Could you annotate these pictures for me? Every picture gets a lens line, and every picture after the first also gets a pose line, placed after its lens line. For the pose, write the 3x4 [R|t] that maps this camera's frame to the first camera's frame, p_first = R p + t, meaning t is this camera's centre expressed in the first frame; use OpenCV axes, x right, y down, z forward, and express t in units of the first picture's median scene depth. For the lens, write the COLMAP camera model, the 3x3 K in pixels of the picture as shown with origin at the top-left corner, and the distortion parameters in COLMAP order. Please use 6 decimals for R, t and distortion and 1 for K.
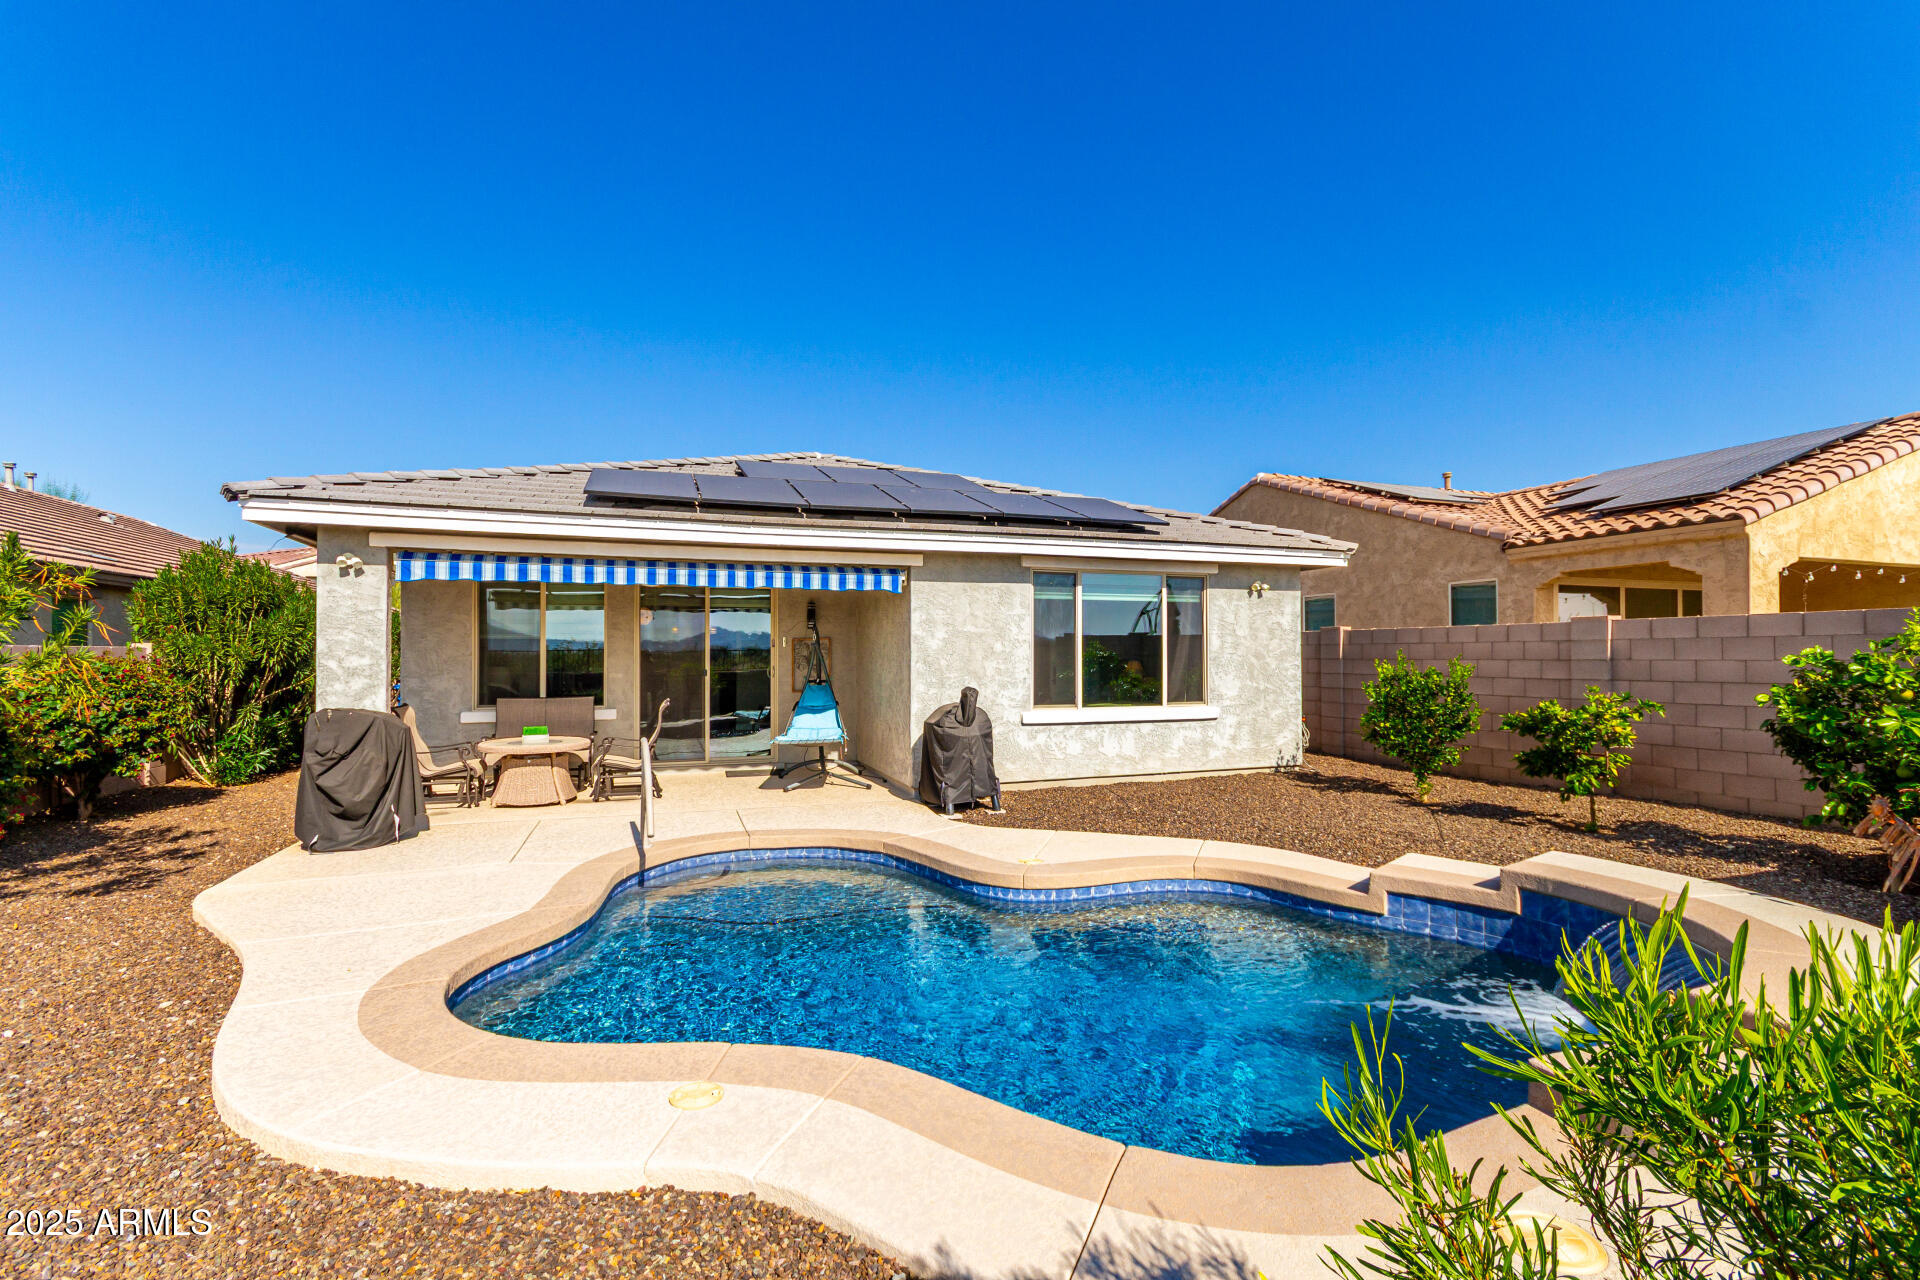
lens RADIAL K [[883.3, 0, 971.1], [0, 883.3, 645.0], [0, 0, 1]] dist [-0.001773, 0.000691]
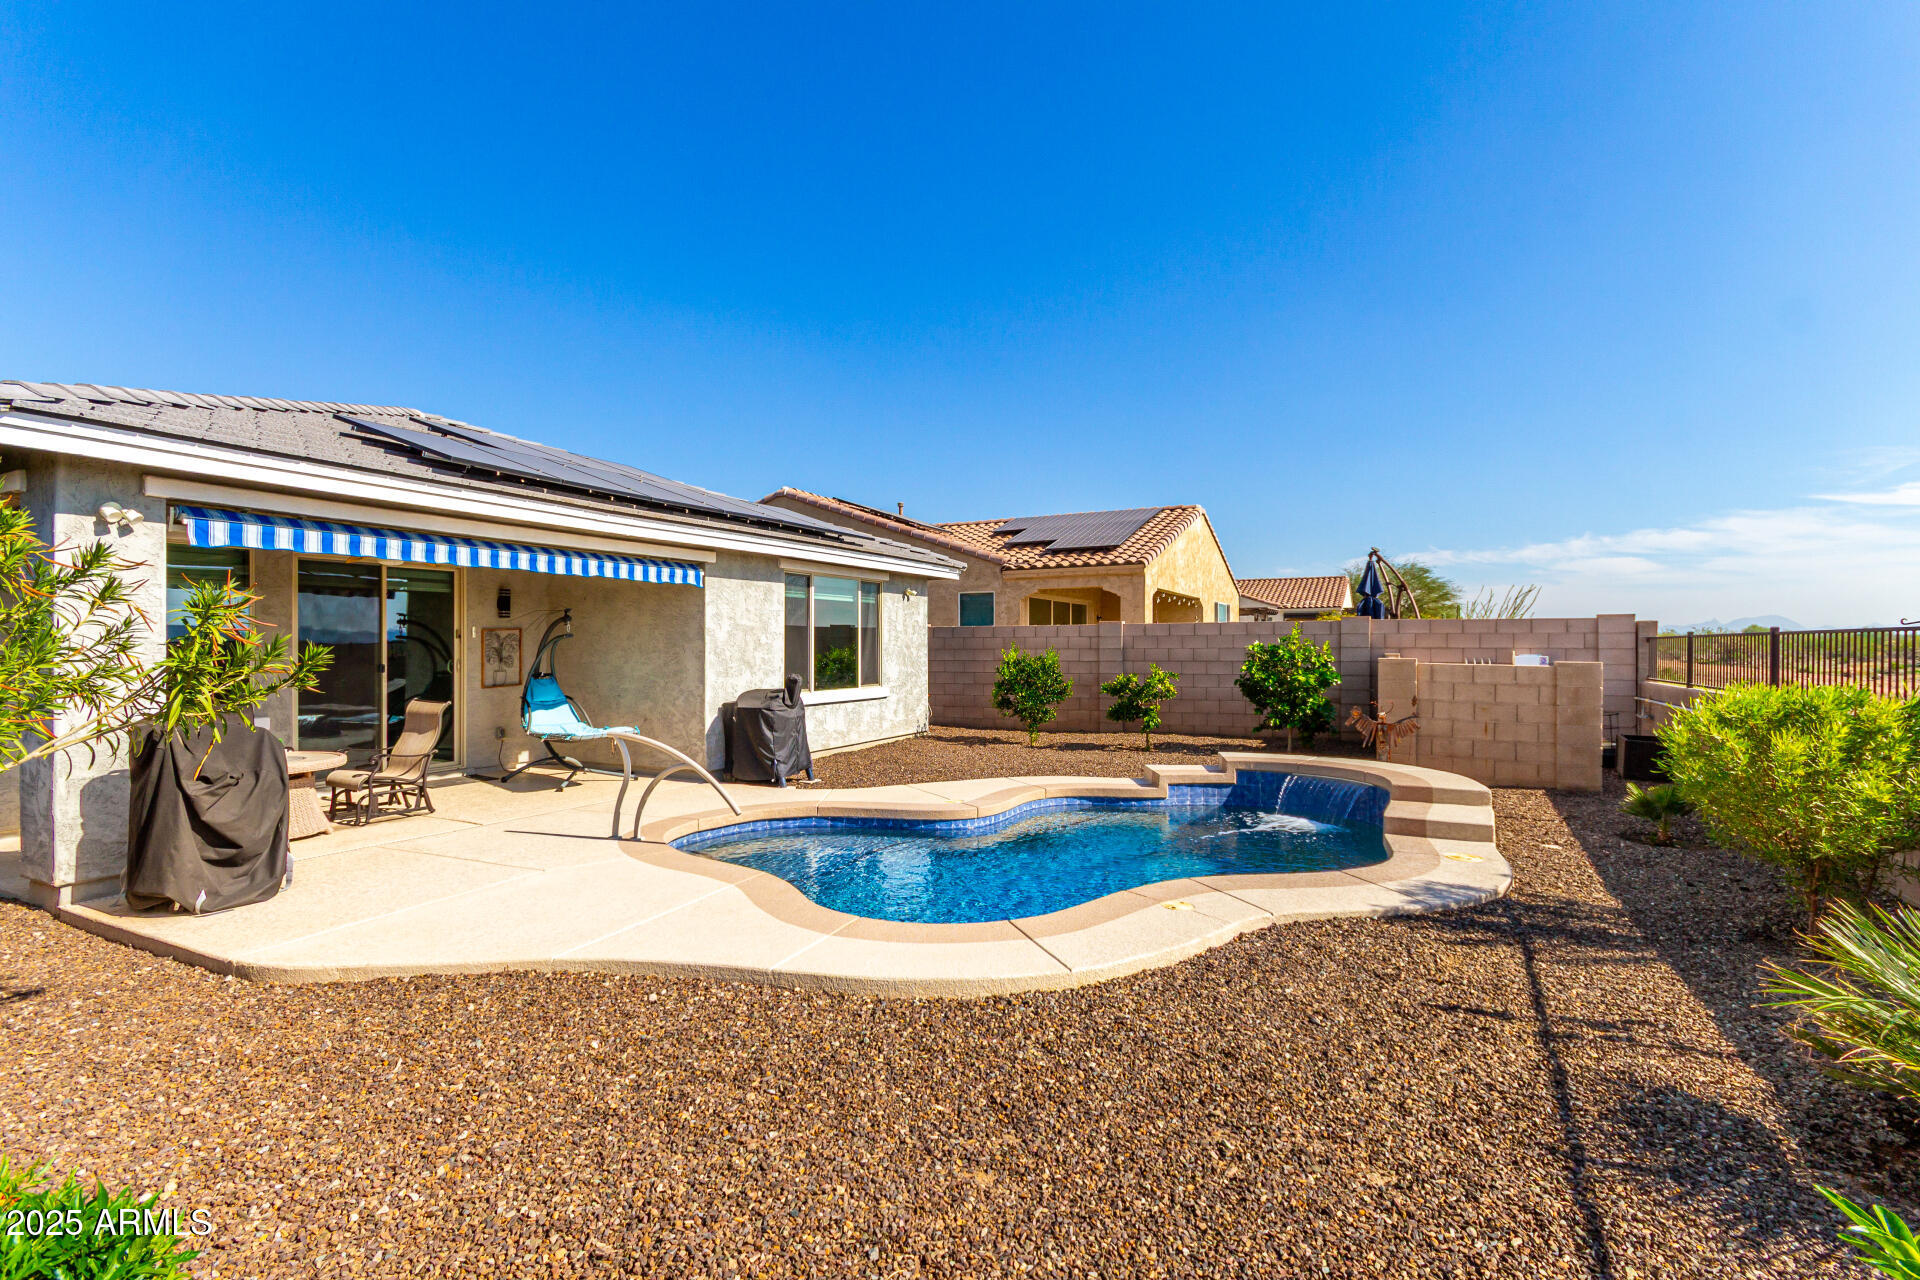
lens RADIAL K [[883.3, 0, 971.1], [0, 883.3, 645.0], [0, 0, 1]] dist [-0.001773, 0.000691]
pose [[0.725798, -0.000527, 0.687908, -0.526054], [-0.005736, 0.999960, 0.006818, 0.000656], [-0.687884, -0.008895, 0.725766, 0.014073]]
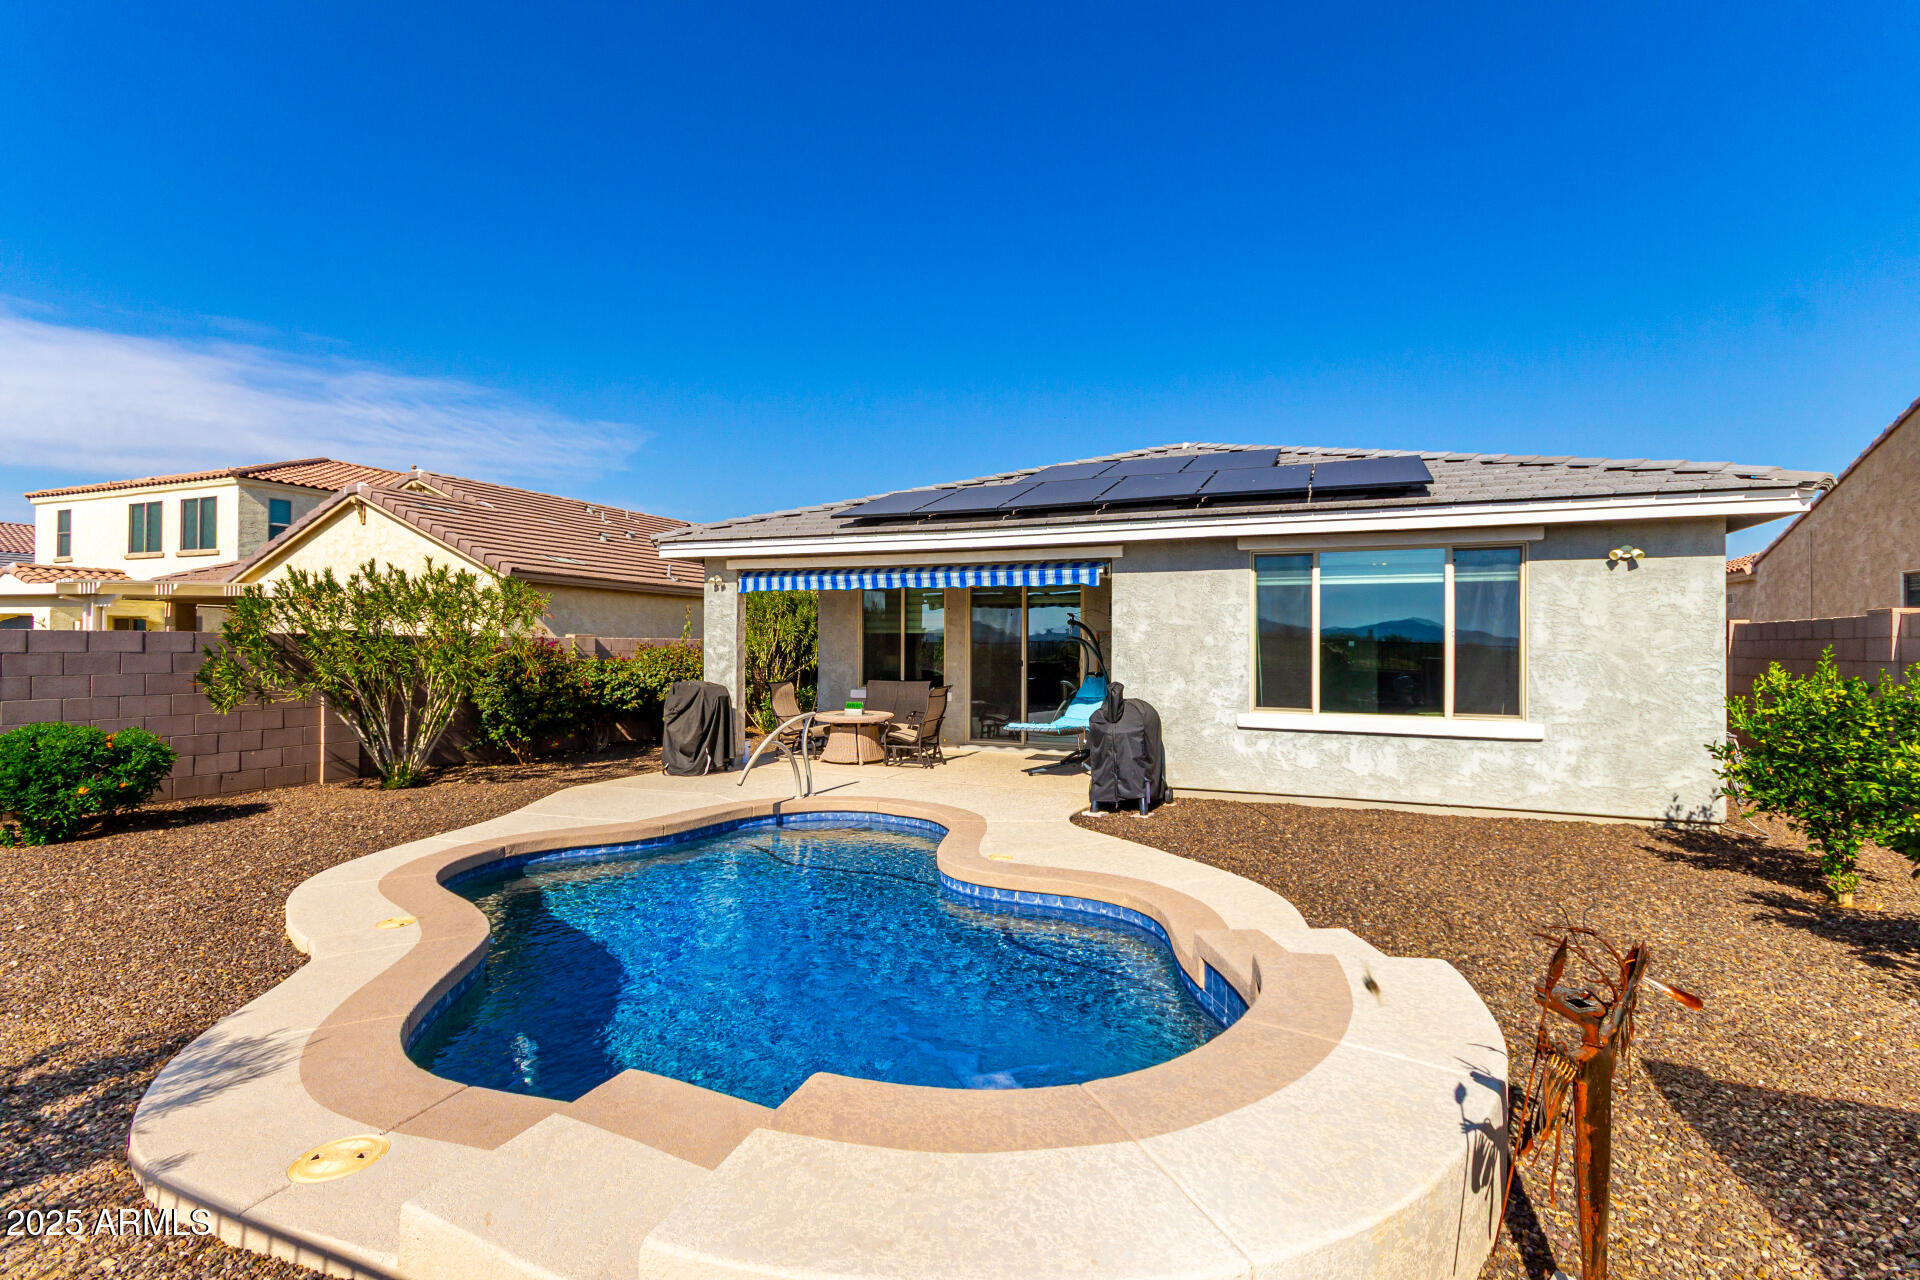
lens RADIAL K [[883.3, 0, 971.1], [0, 883.3, 645.0], [0, 0, 1]] dist [-0.001773, 0.000691]
pose [[0.733447, 0.005612, -0.679723, 0.453597], [-0.000649, 0.999971, 0.007555, 0.000116], [0.679746, -0.005100, 0.733430, 0.161674]]
